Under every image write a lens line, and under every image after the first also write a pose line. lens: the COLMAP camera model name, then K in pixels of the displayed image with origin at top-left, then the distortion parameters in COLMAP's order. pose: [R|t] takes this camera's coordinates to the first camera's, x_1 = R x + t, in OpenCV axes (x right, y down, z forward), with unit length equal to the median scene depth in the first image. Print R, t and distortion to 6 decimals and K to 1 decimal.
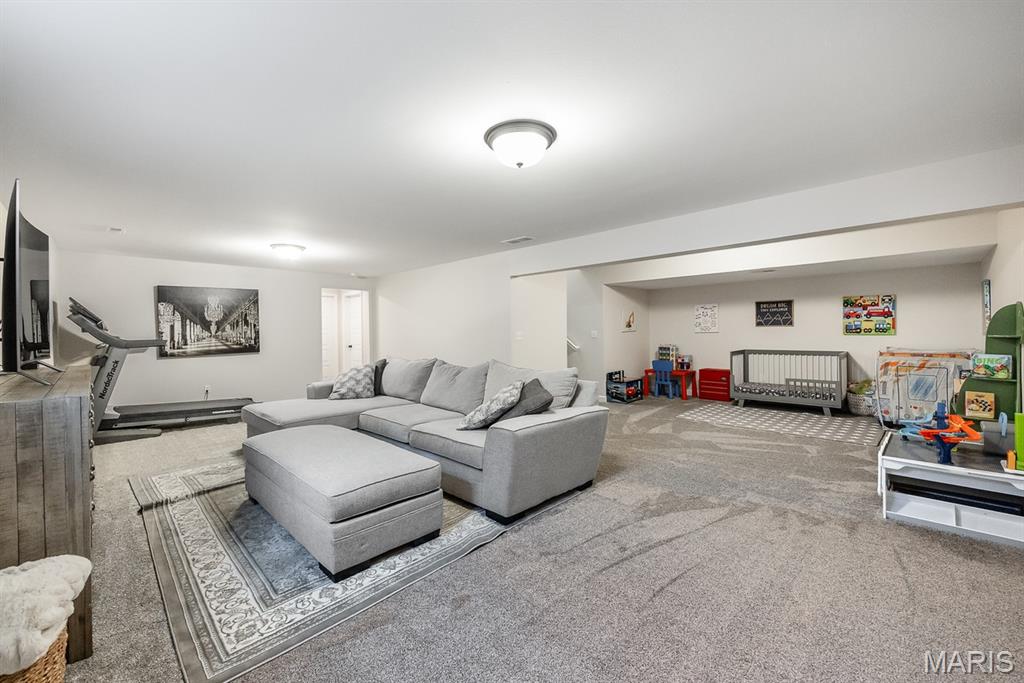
lens RADIAL K [[383.5, 0, 505.5], [0, 383.5, 331.7], [0, 0, 1]] dist [-0.001984, -0.000802]
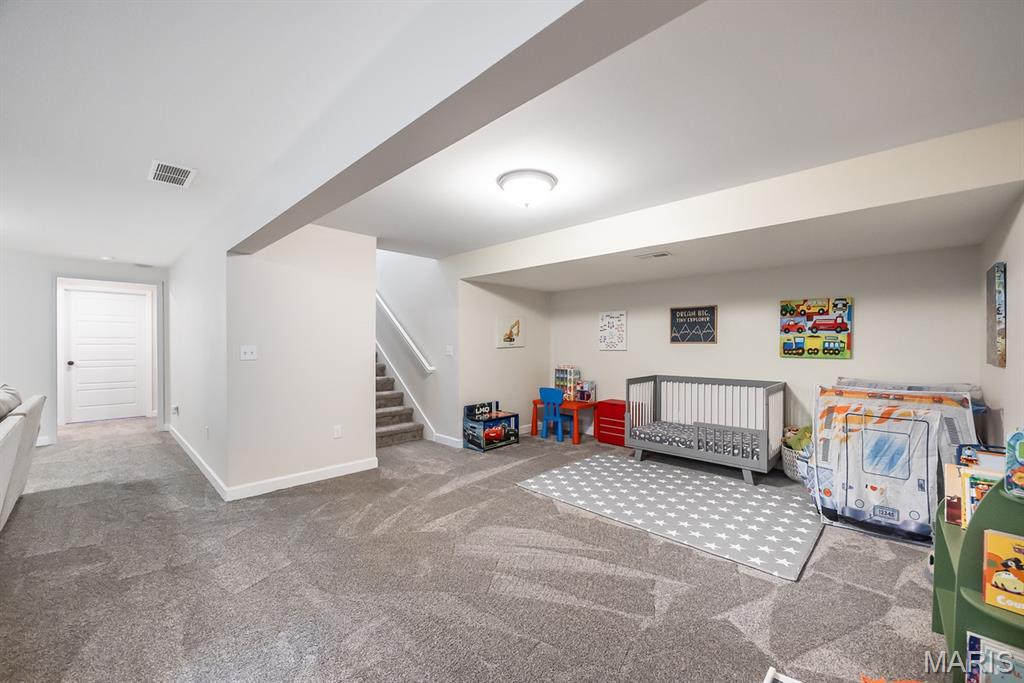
lens RADIAL K [[383.5, 0, 522.0], [0, 383.5, 347.1], [0, 0, 1]] dist [-0.001984, -0.000802]
pose [[0.998516, 0.014461, 0.052506, 0.389117], [-0.014738, 0.999879, 0.004892, -0.006217], [-0.052429, -0.005659, 0.998609, 0.345860]]
